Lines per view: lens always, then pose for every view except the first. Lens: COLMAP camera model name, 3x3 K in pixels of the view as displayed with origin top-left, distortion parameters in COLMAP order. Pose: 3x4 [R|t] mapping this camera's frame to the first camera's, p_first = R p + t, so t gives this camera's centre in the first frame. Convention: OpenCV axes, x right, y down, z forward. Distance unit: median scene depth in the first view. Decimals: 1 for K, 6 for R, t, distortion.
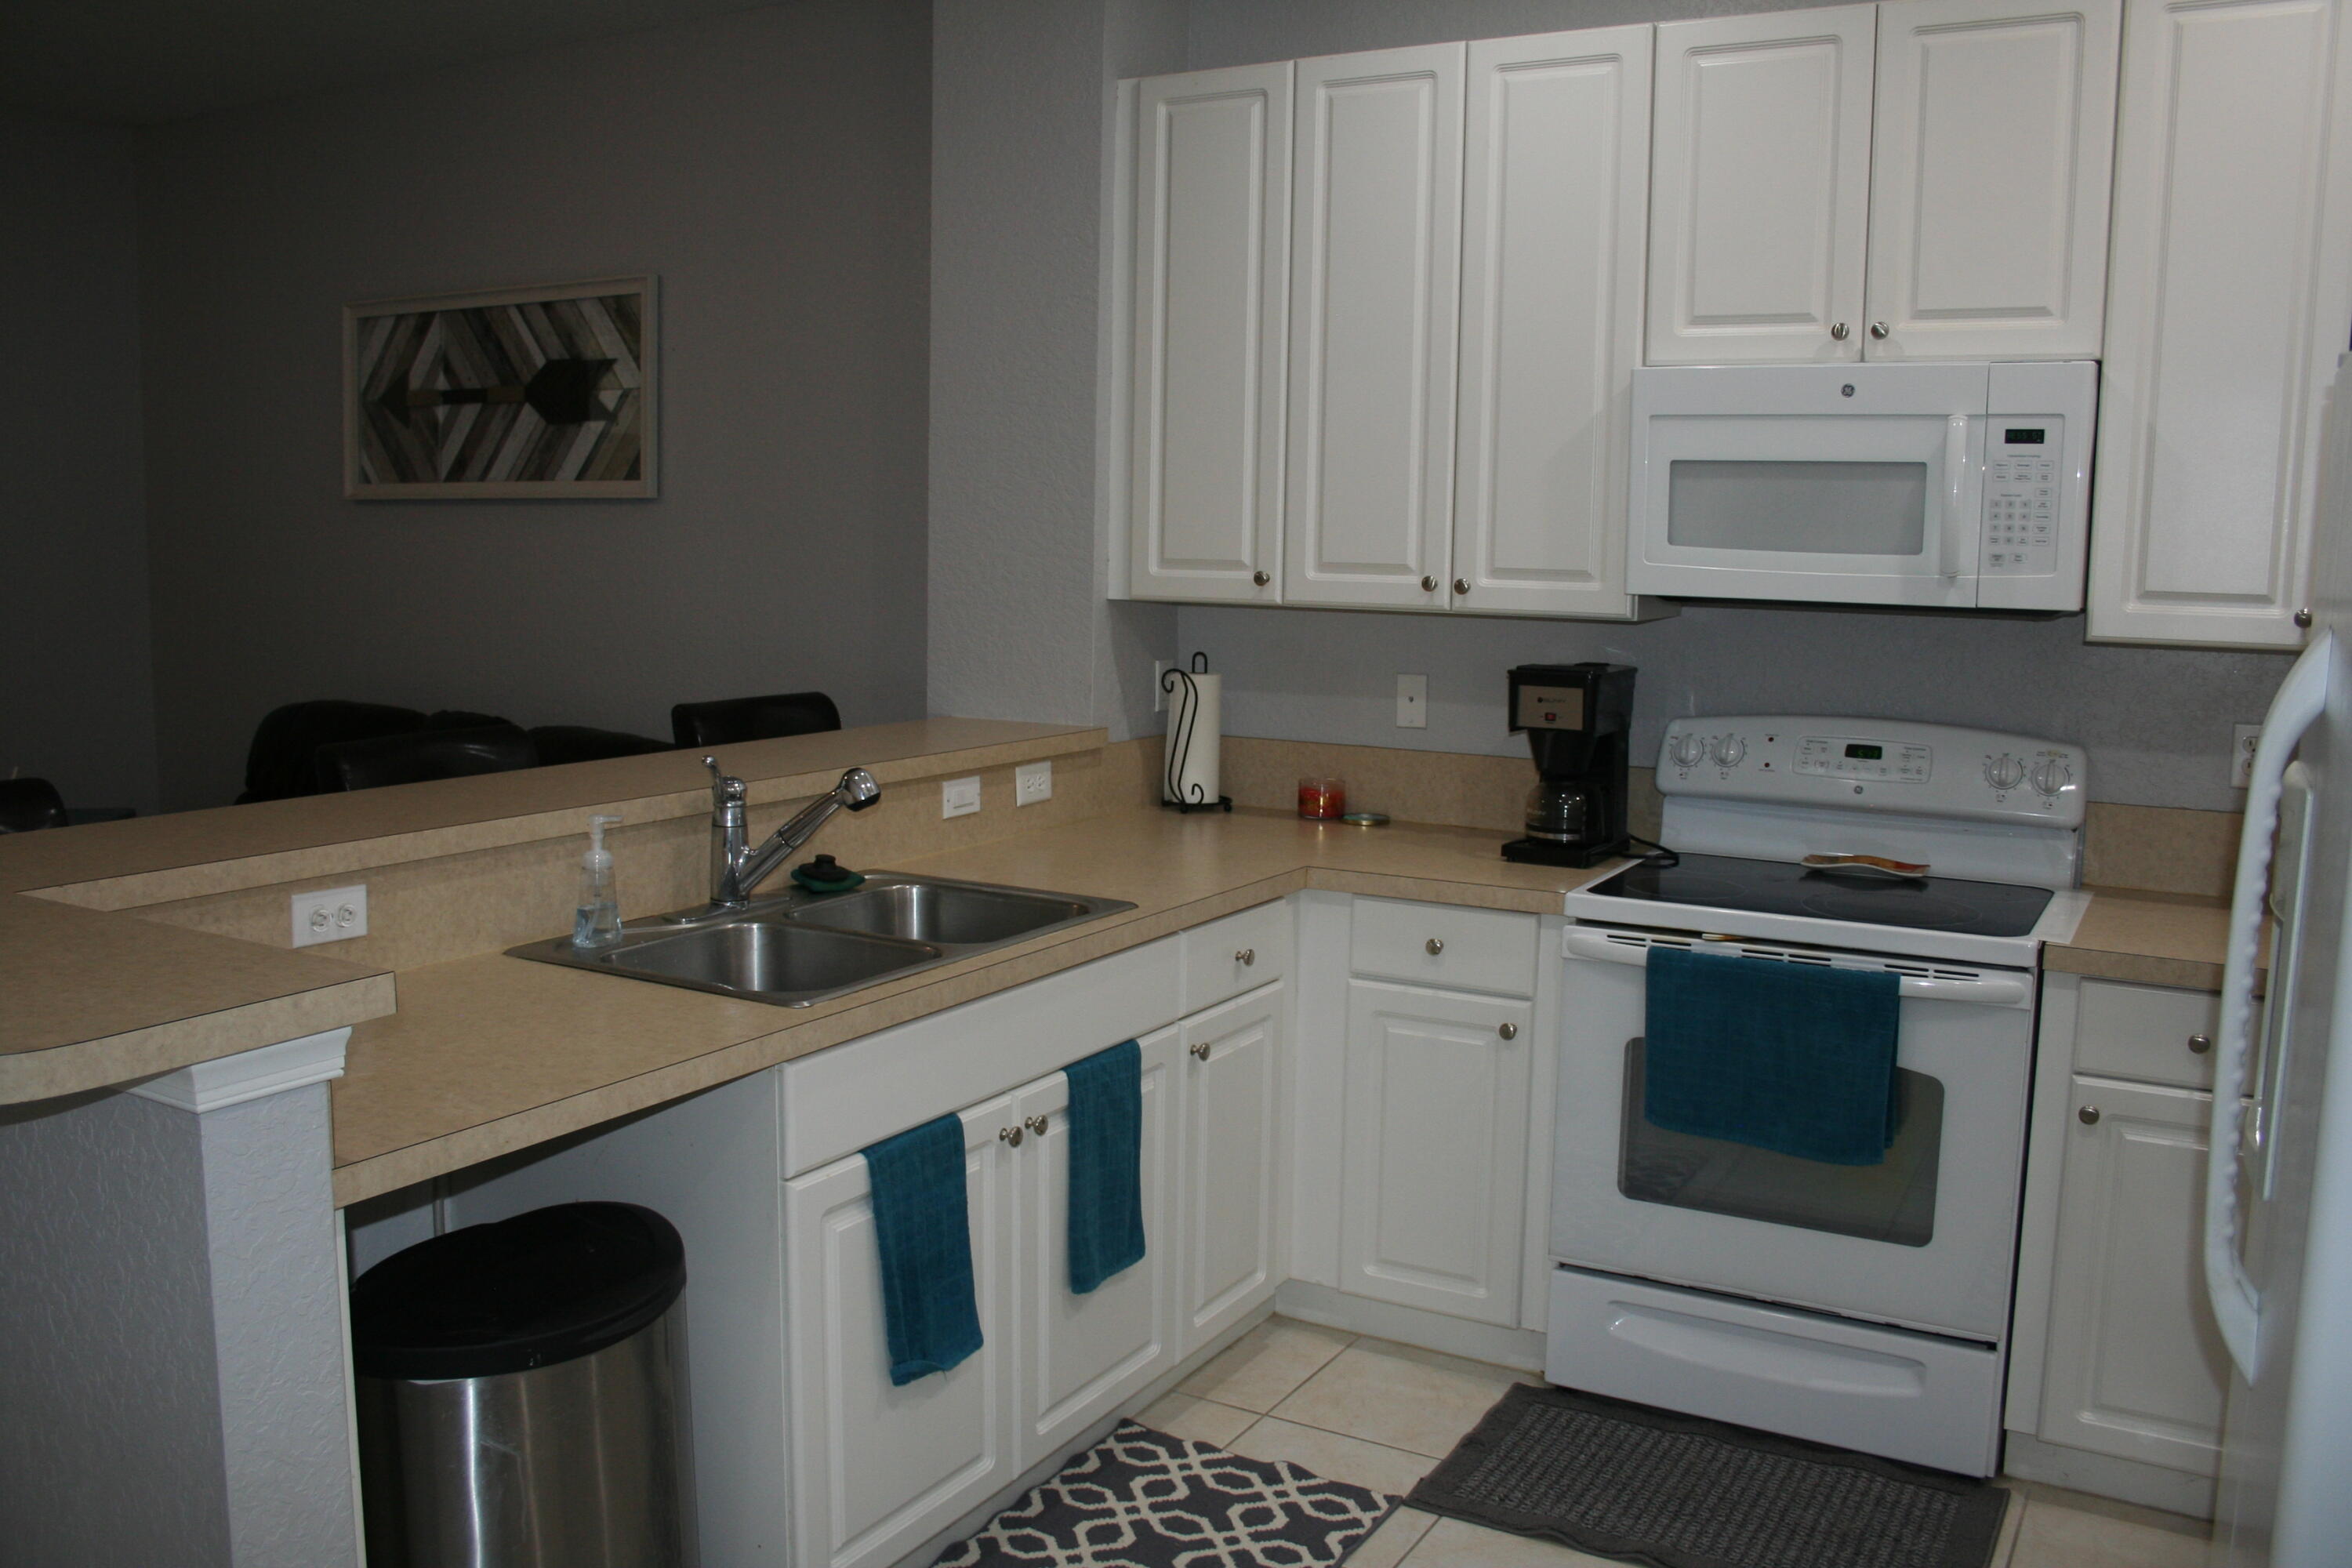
lens RADIAL K [[1957.0, 0, 1176.6], [0, 1957.0, 787.4], [0, 0, 1]] dist [-0.128242, 0.081505]
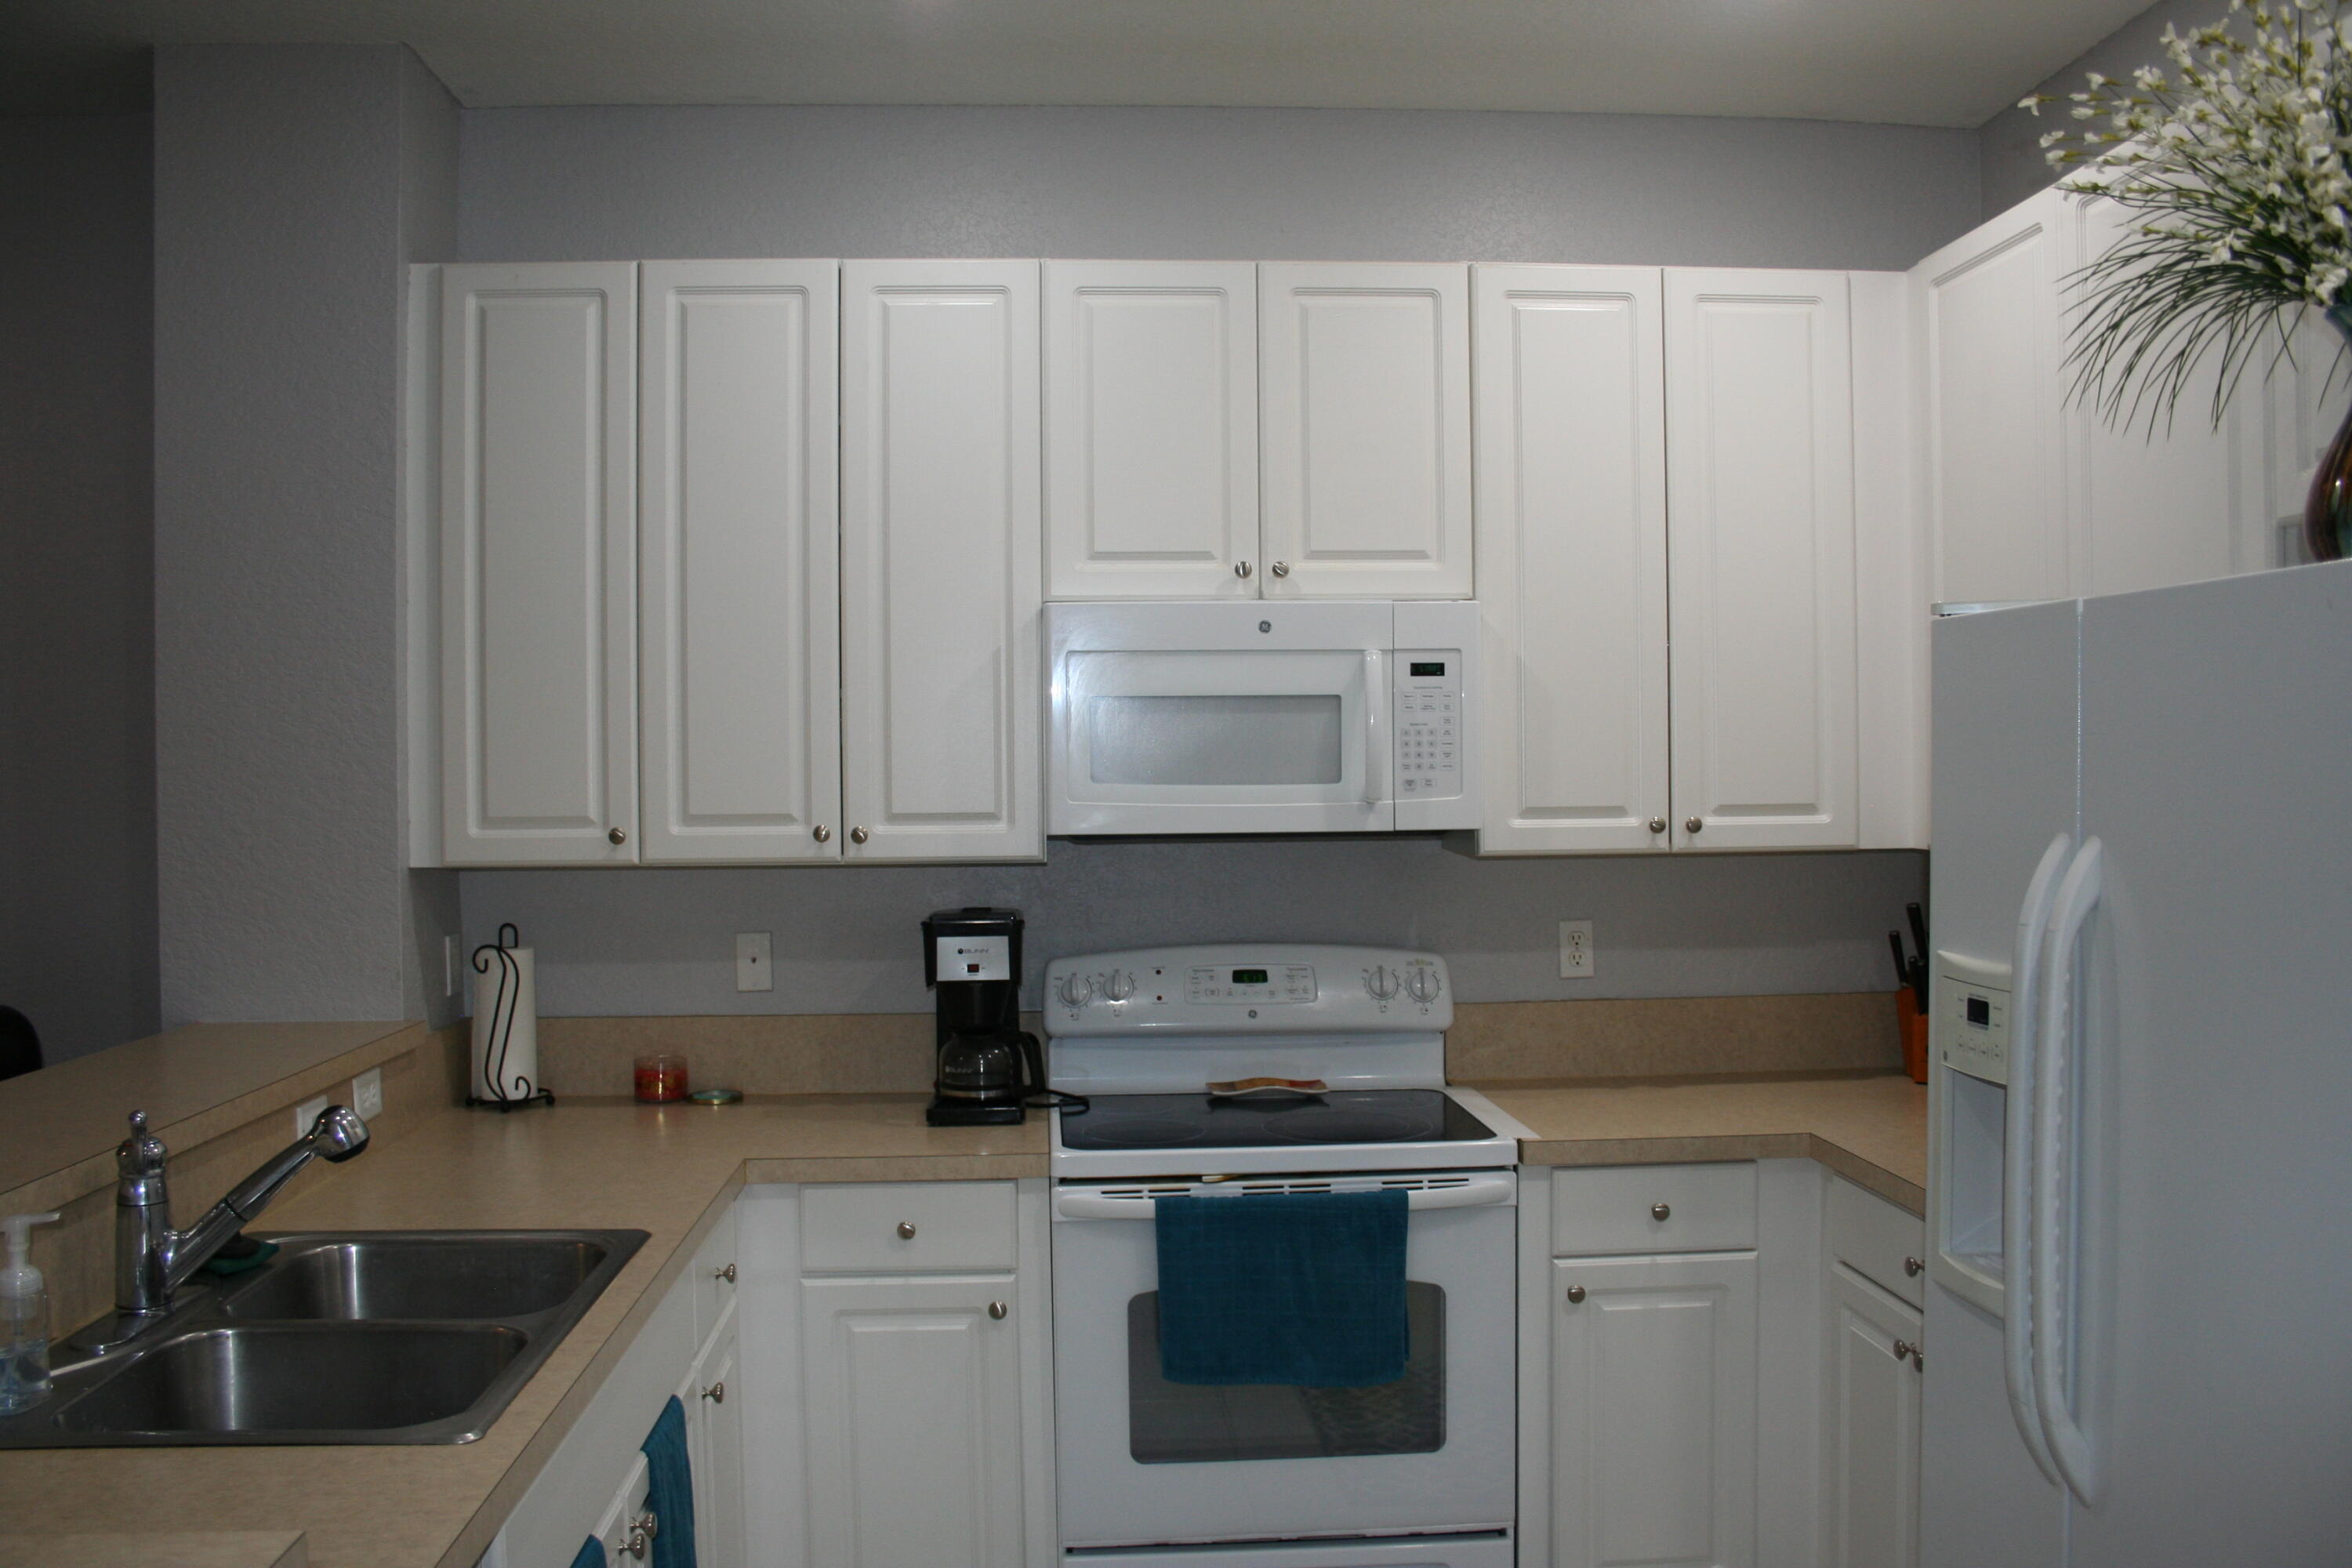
lens RADIAL K [[1957.0, 0, 1163.6], [0, 1957.0, 796.9], [0, 0, 1]] dist [-0.128242, 0.081505]
pose [[0.835775, -0.033603, 0.548042, -0.252679], [0.095055, 0.991910, -0.084142, -0.030676], [-0.540781, 0.122418, 0.832208, 0.155077]]
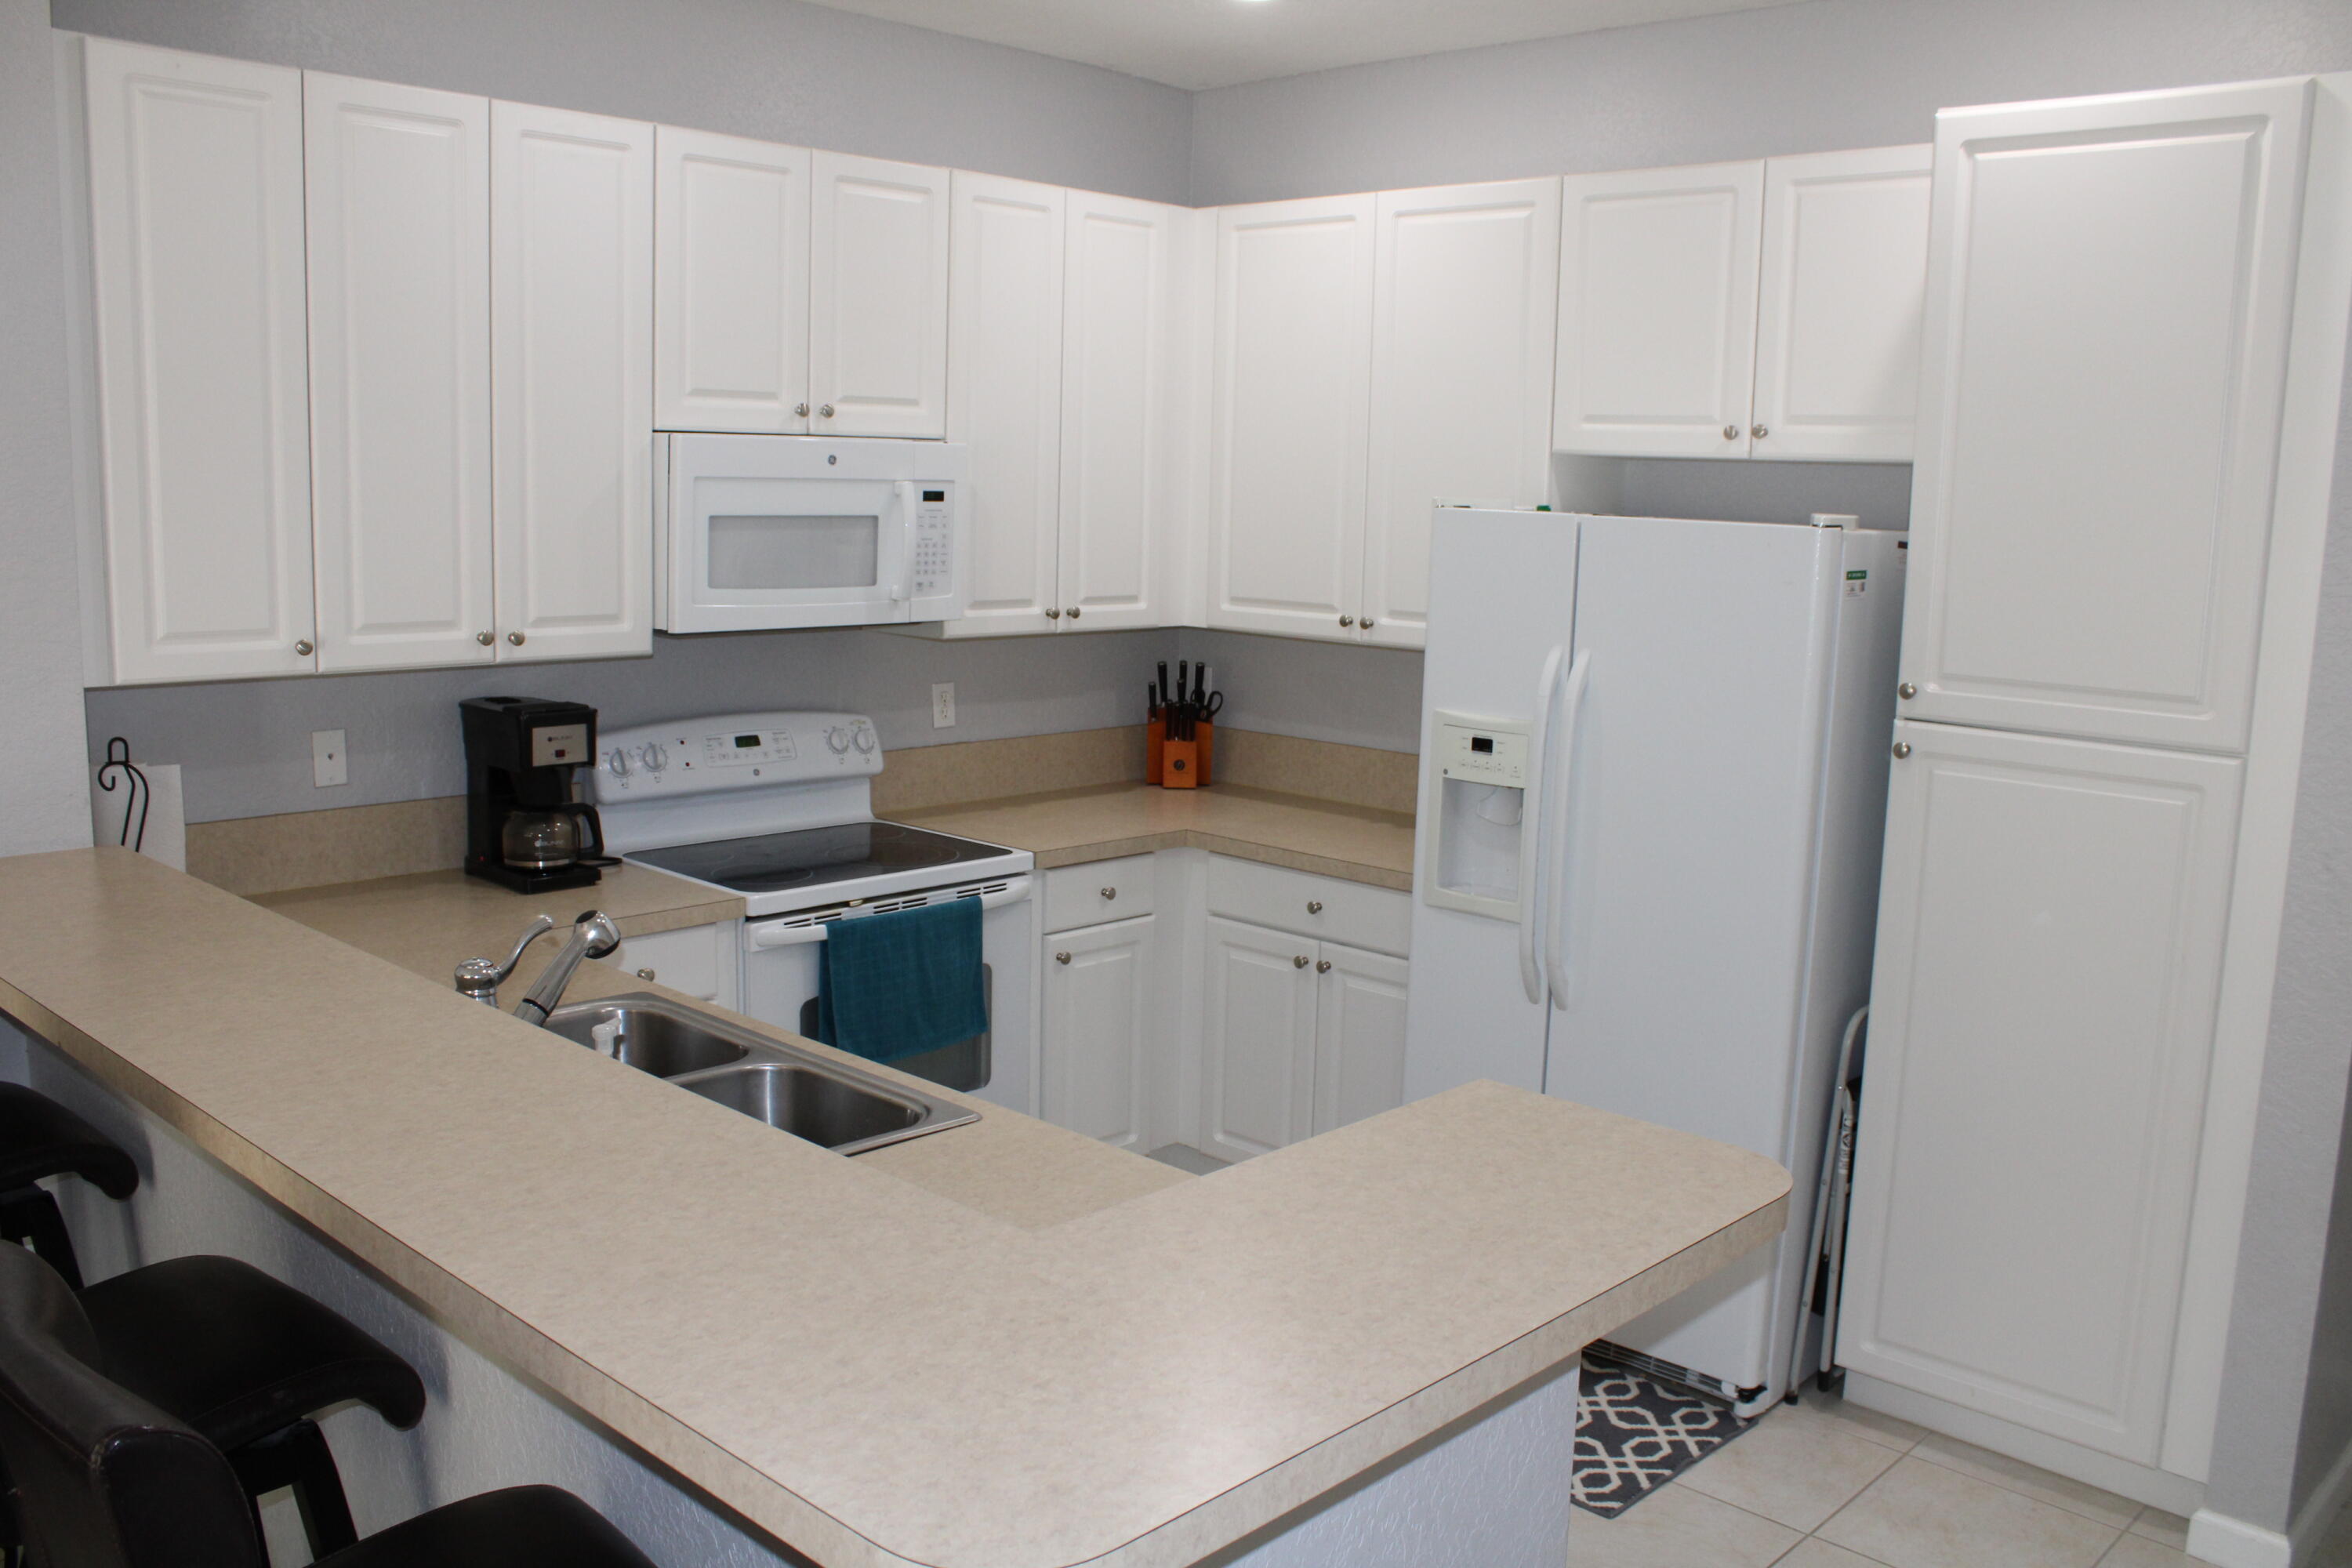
lens RADIAL K [[1971.1, 0, 1180.2], [0, 1971.1, 788.0], [0, 0, 1]] dist [-0.122820, 0.015268]
pose [[0.240951, -0.159620, 0.957321, -0.798888], [0.104903, 0.984887, 0.137813, -0.136072], [-0.964851, 0.067220, 0.254054, 0.429337]]
